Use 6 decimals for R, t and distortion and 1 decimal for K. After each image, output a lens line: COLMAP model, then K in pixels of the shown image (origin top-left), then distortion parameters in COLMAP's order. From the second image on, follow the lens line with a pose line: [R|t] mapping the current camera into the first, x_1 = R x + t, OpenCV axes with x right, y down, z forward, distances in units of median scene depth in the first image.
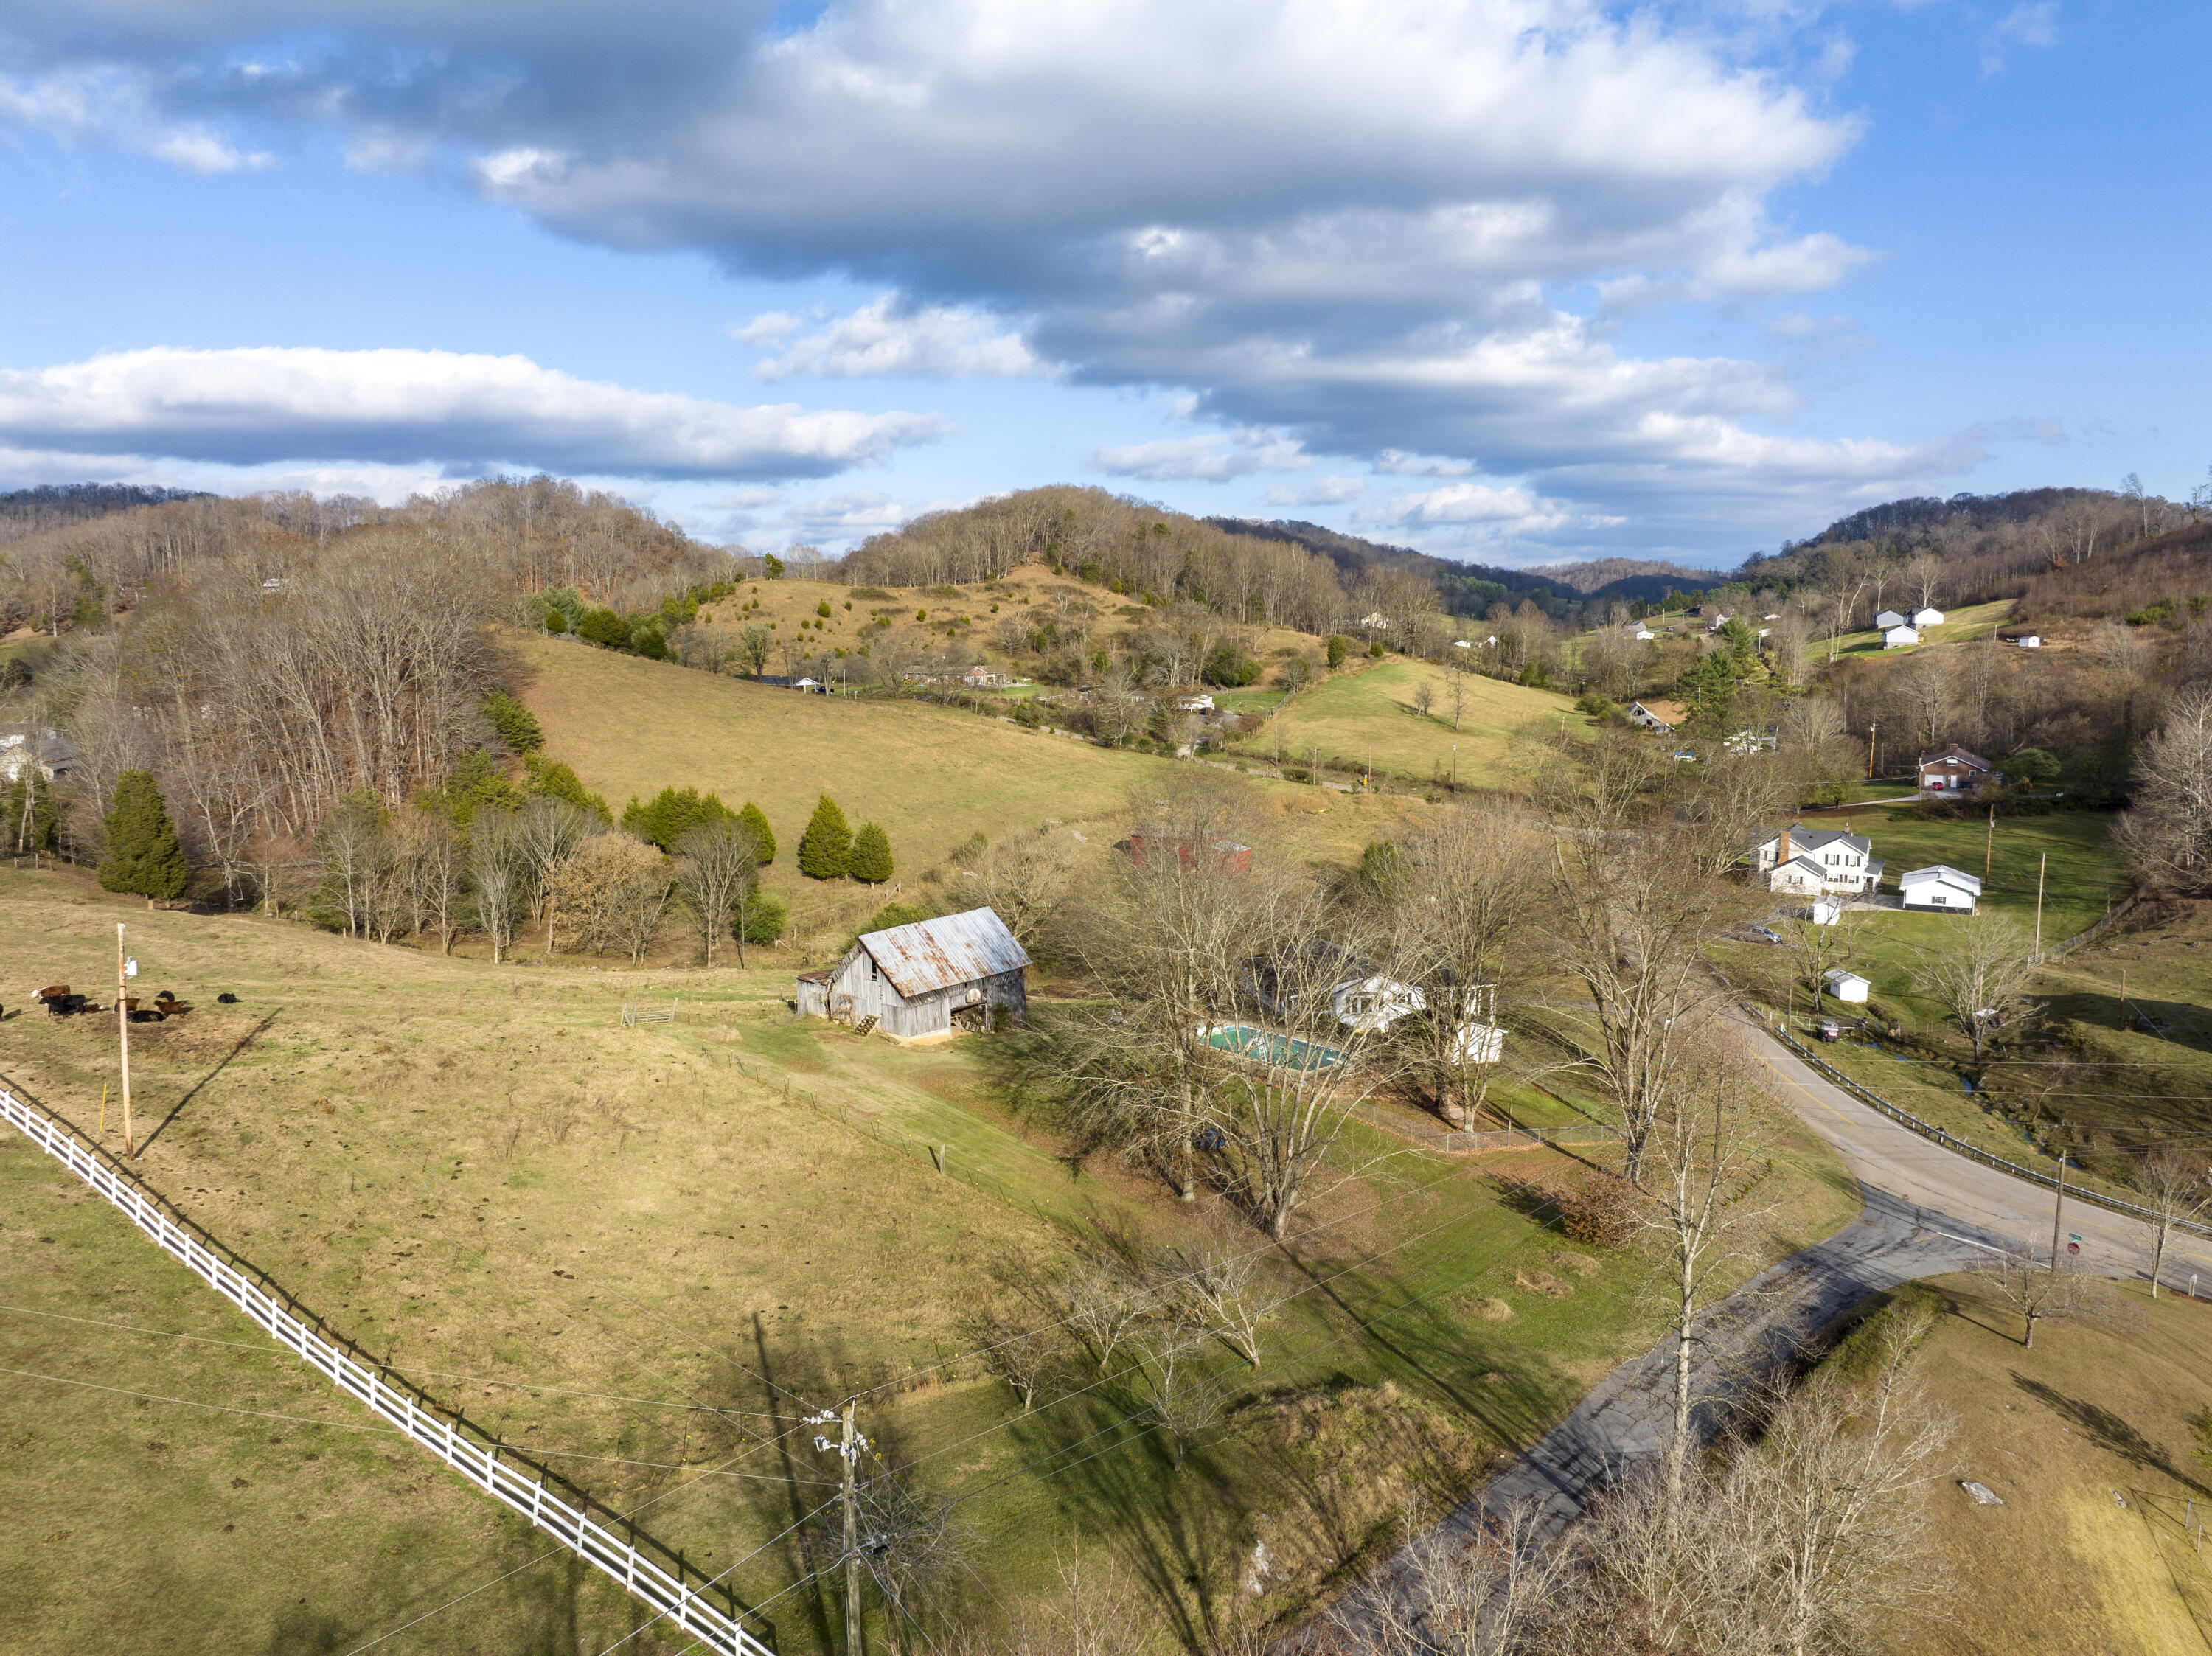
lens RADIAL K [[1556.9, 0, 1114.1], [0, 1556.9, 827.0], [0, 0, 1]] dist [-0.044977, 0.010789]
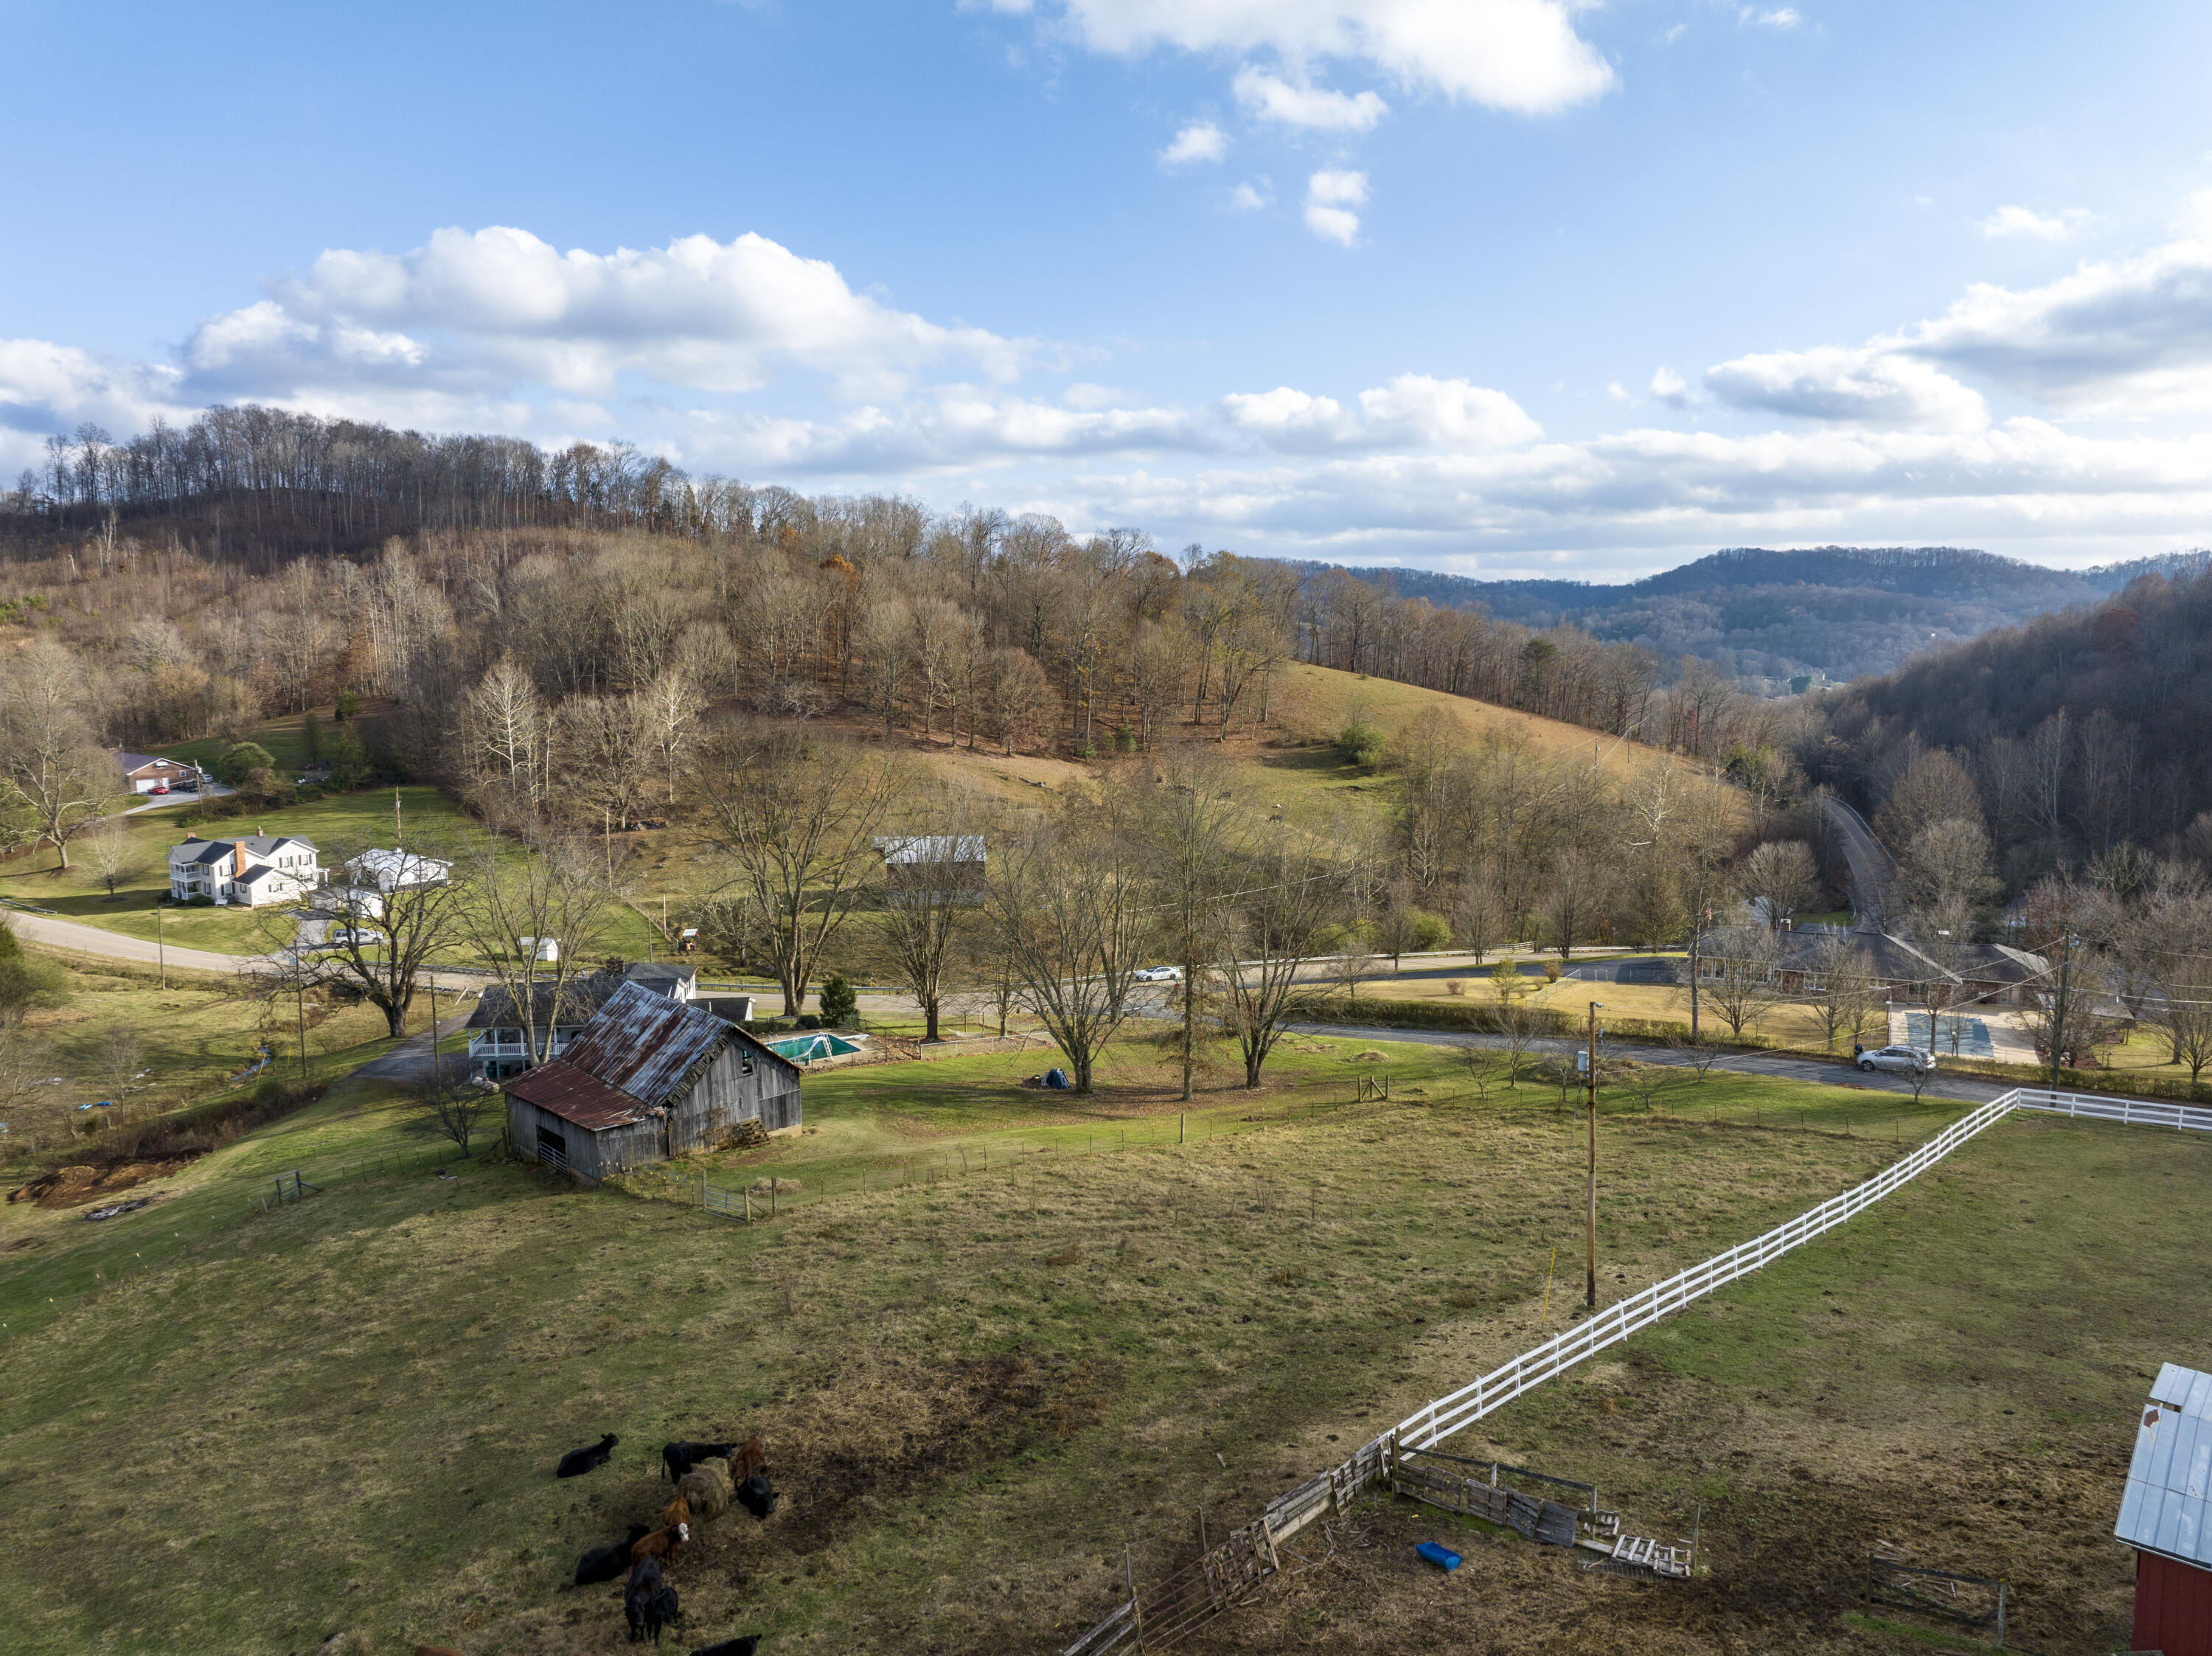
lens RADIAL K [[1556.9, 0, 1113.4], [0, 1556.9, 827.8], [0, 0, 1]] dist [-0.044977, 0.010789]
pose [[0.113308, -0.132446, 0.984693, -0.484685], [0.131484, 0.984357, 0.117271, -0.051051], [-0.984821, 0.116183, 0.128950, 0.382034]]
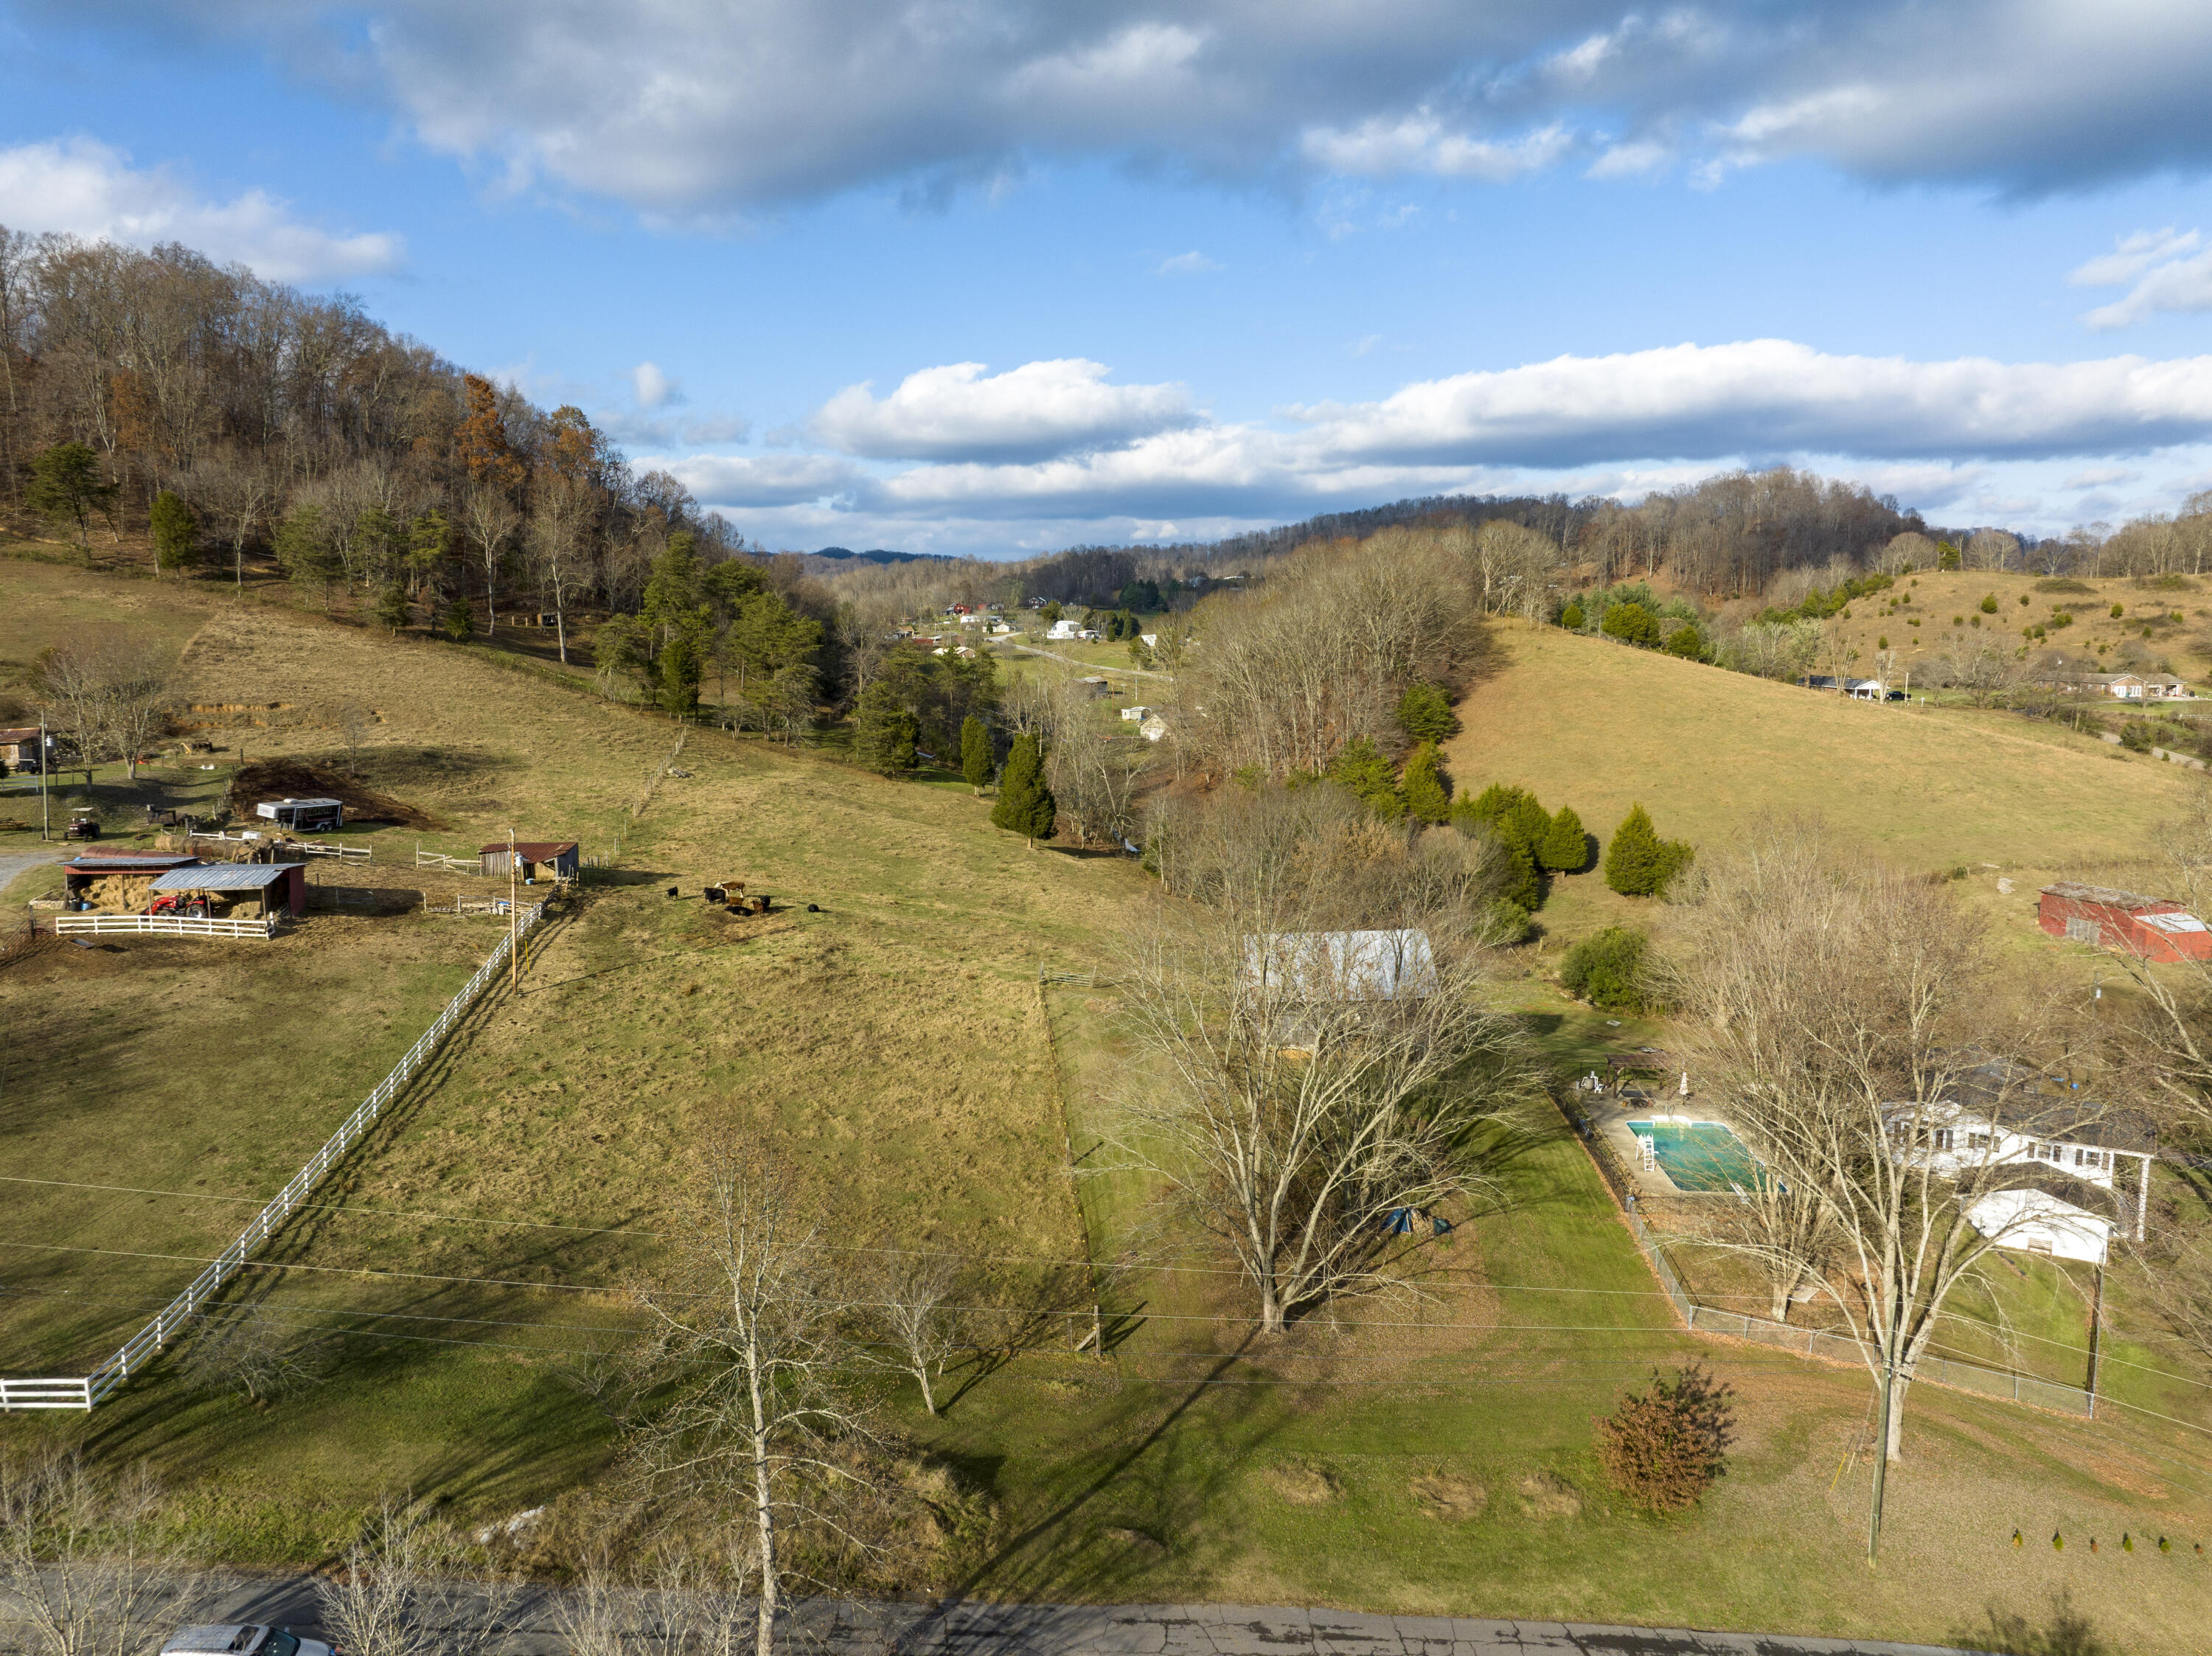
lens RADIAL K [[1556.9, 0, 1111.8], [0, 1556.9, 834.2], [0, 0, 1]] dist [-0.044977, 0.010789]
pose [[0.685464, 0.099143, -0.721325, 0.265220], [-0.093311, 0.994479, 0.048014, -0.018351], [0.722103, 0.034396, 0.690930, 0.137185]]
